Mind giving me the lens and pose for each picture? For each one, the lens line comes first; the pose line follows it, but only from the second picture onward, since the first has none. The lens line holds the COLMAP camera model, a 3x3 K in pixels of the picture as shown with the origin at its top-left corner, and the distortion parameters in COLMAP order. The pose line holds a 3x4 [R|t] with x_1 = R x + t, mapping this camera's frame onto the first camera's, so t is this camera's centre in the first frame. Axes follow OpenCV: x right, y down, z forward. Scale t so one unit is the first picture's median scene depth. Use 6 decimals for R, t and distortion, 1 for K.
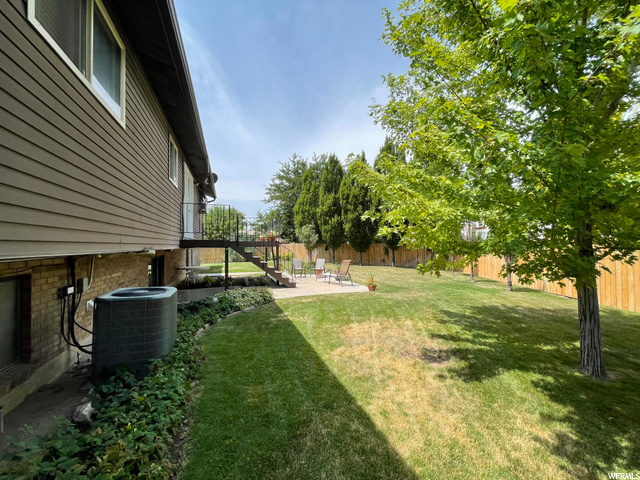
lens RADIAL K [[258.3, 0, 319.7], [0, 258.3, 244.2], [0, 0, 1]] dist [-0.002111, -0.000577]
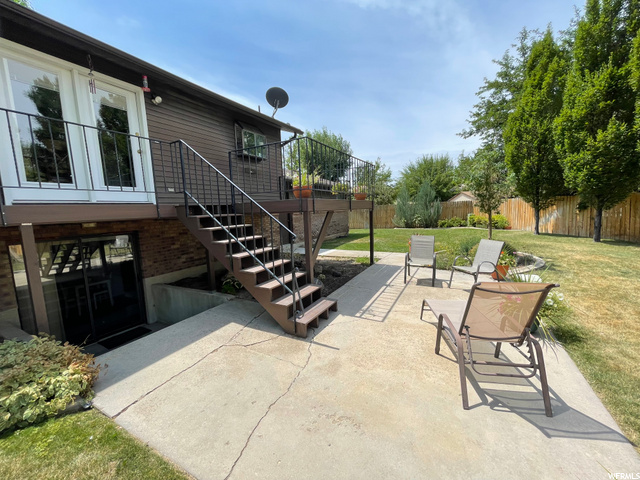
lens RADIAL K [[258.3, 0, 315.6], [0, 258.3, 239.9], [0, 0, 1]] dist [-0.002111, -0.000577]
pose [[0.646092, 0.067105, -0.760304, 0.071409], [0.043726, 0.991237, 0.124645, -0.000281], [0.762006, -0.113777, 0.637497, 0.335833]]
